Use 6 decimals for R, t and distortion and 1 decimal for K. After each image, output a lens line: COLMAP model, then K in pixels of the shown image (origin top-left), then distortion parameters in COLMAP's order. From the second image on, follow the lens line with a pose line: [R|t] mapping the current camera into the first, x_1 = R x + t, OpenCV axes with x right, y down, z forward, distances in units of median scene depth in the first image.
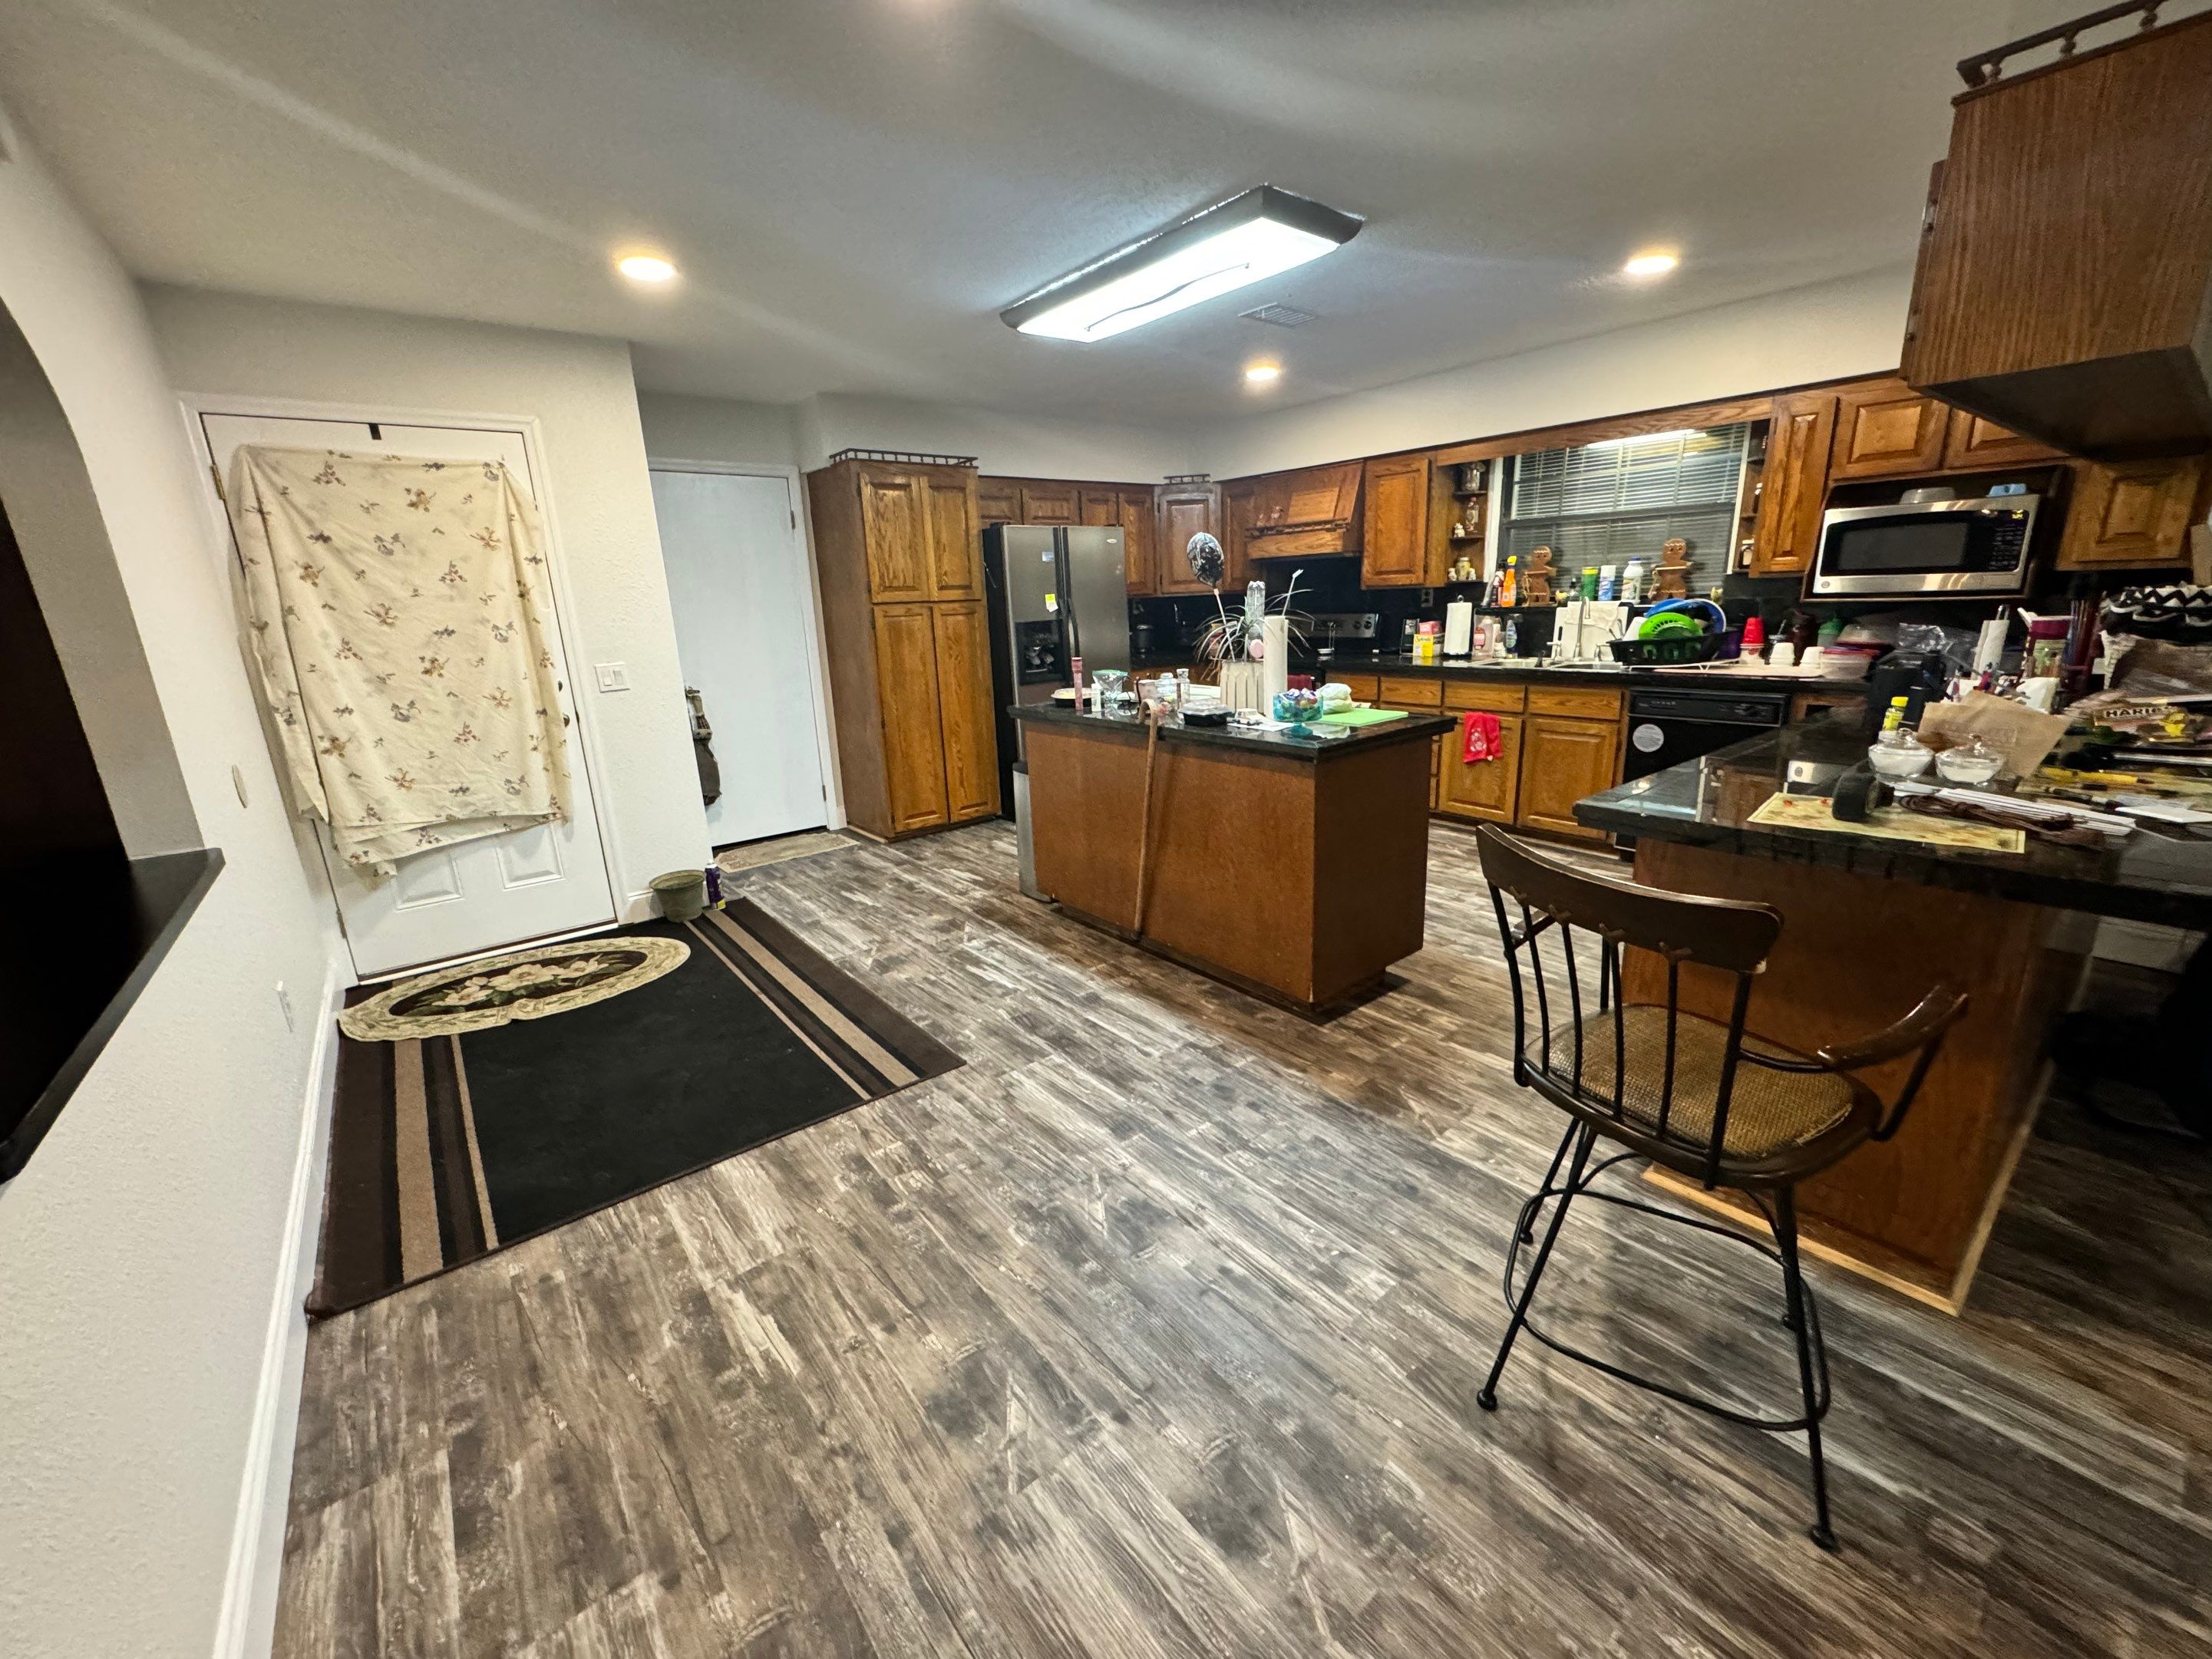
lens RADIAL K [[881.2, 0, 1102.1], [0, 881.2, 825.9], [0, 0, 1]] dist [-0.001550, 0.000378]
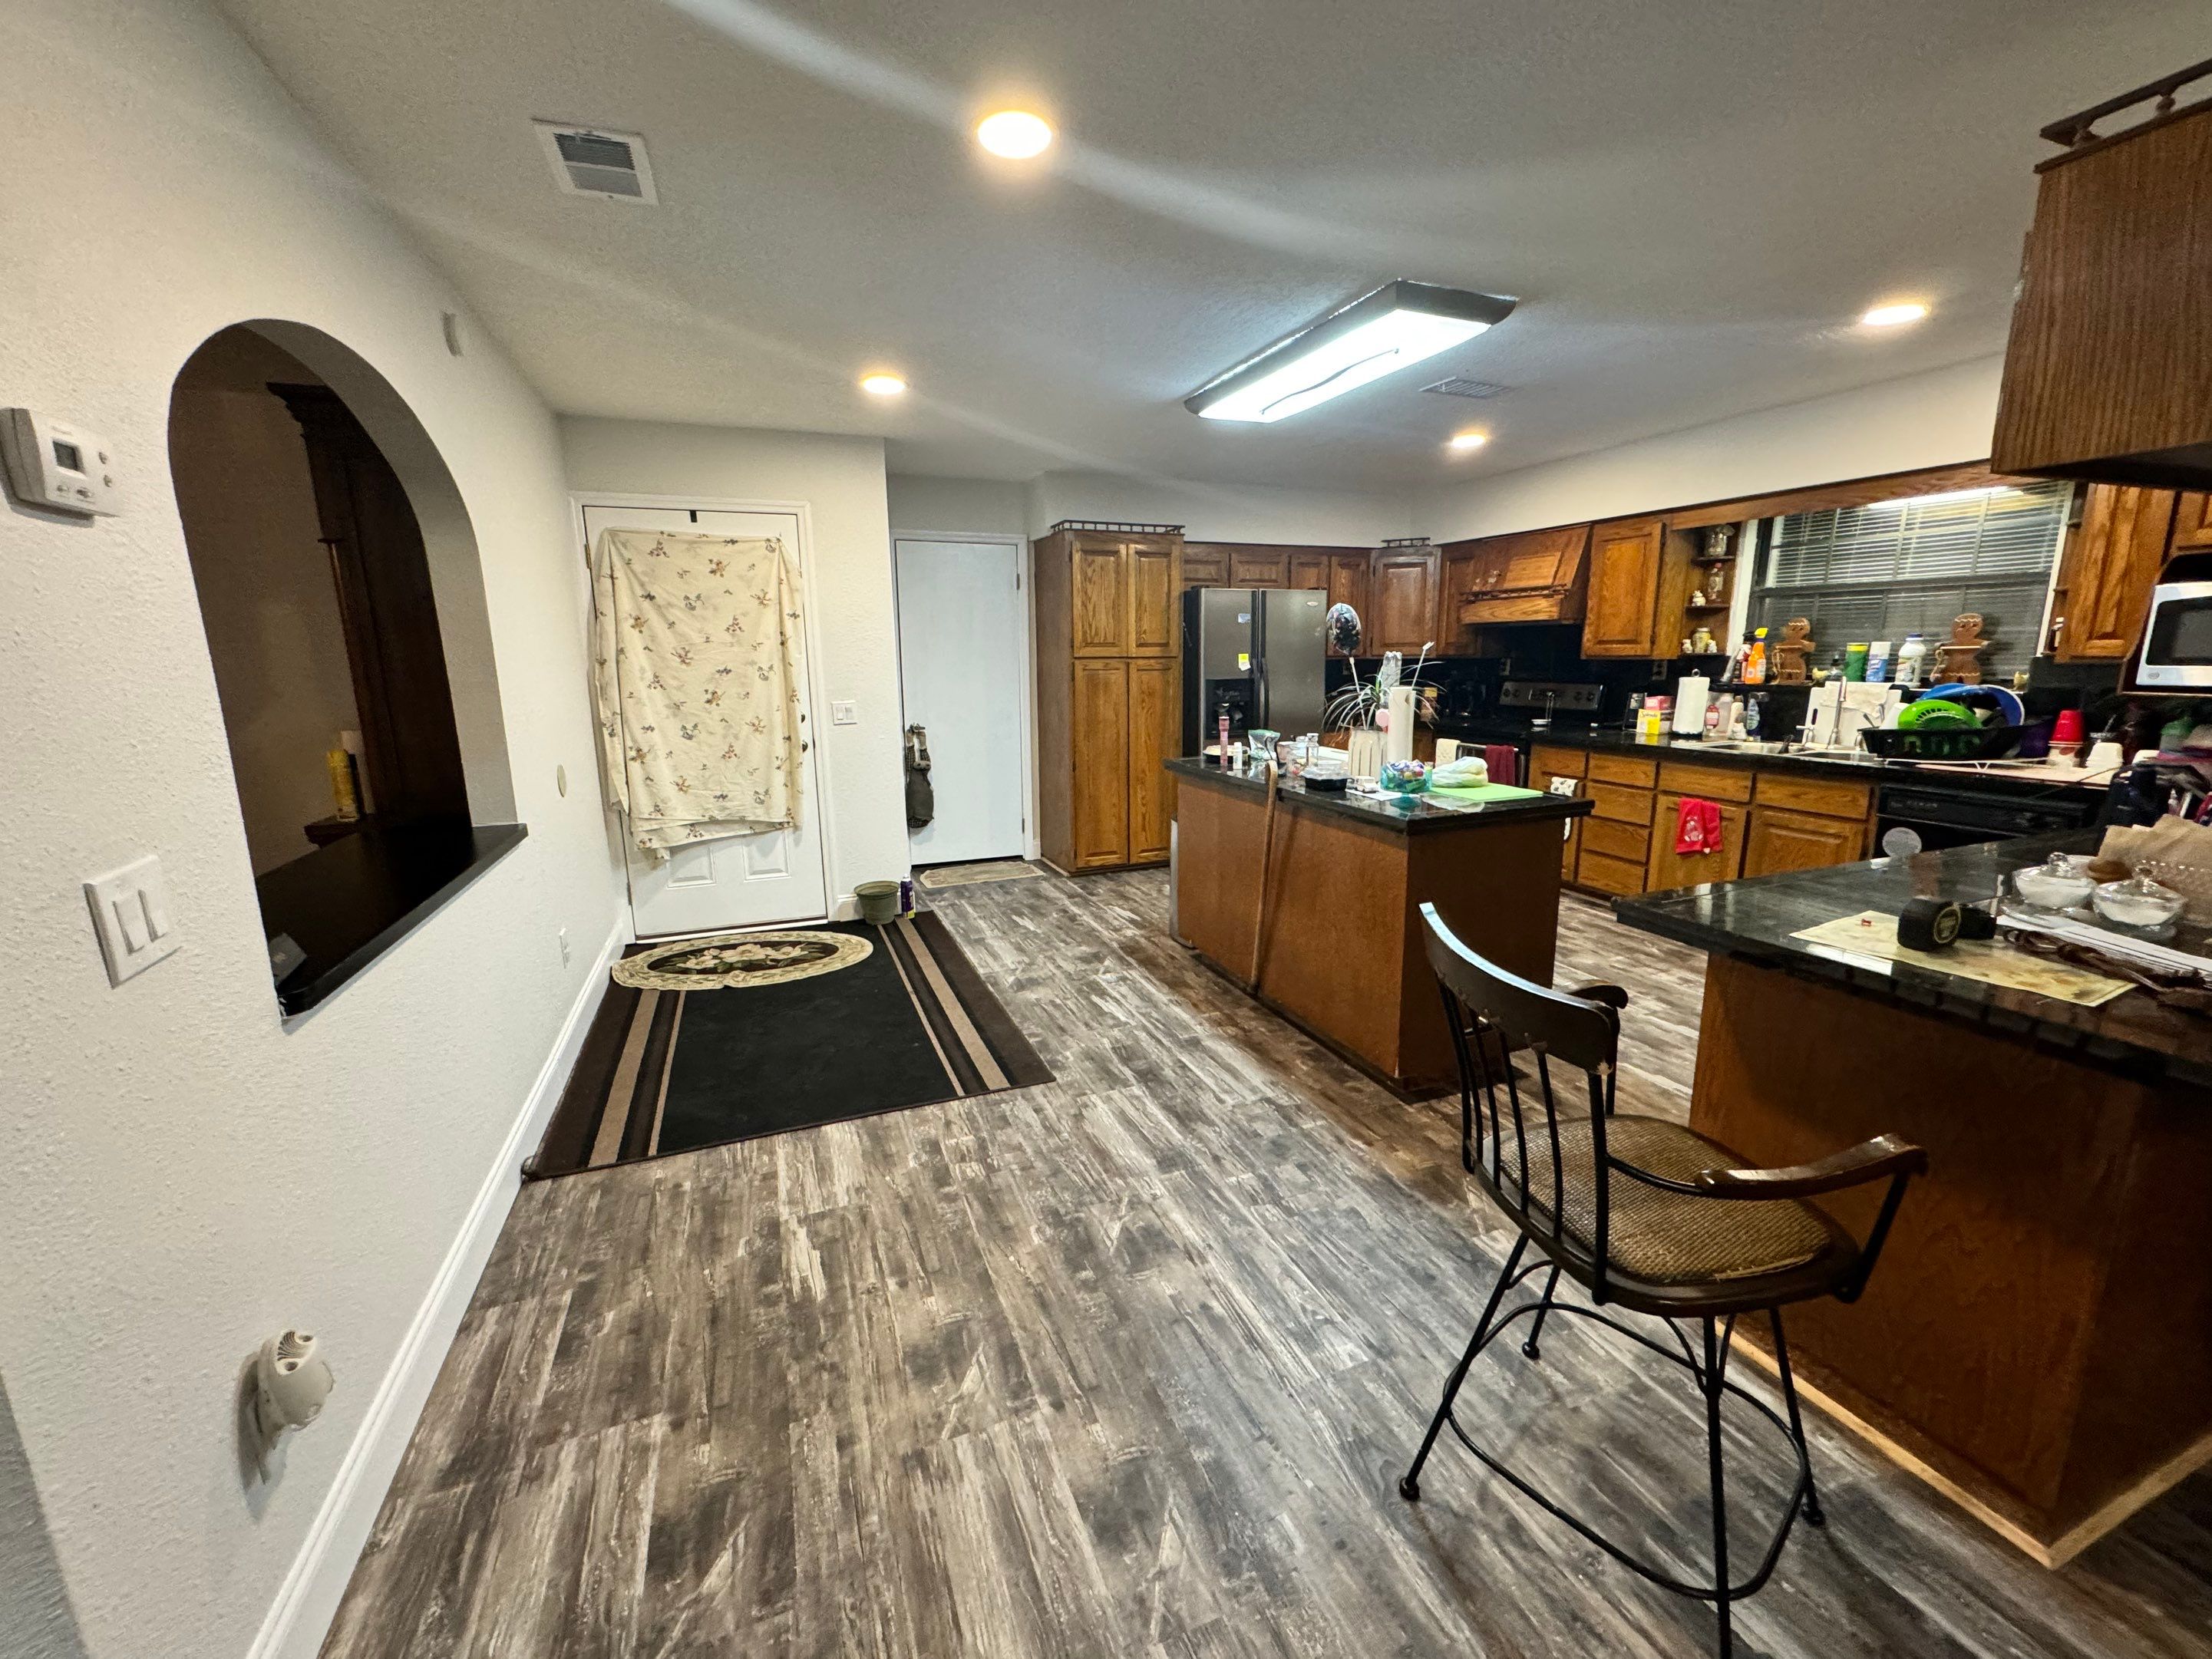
lens RADIAL K [[881.2, 0, 1102.1], [0, 881.2, 825.9], [0, 0, 1]] dist [-0.001550, 0.000378]
pose [[0.955028, 0.086449, -0.283633, 0.152270], [-0.102015, 0.993956, -0.040548, -0.004462], [0.278413, 0.067659, 0.958075, -0.041788]]
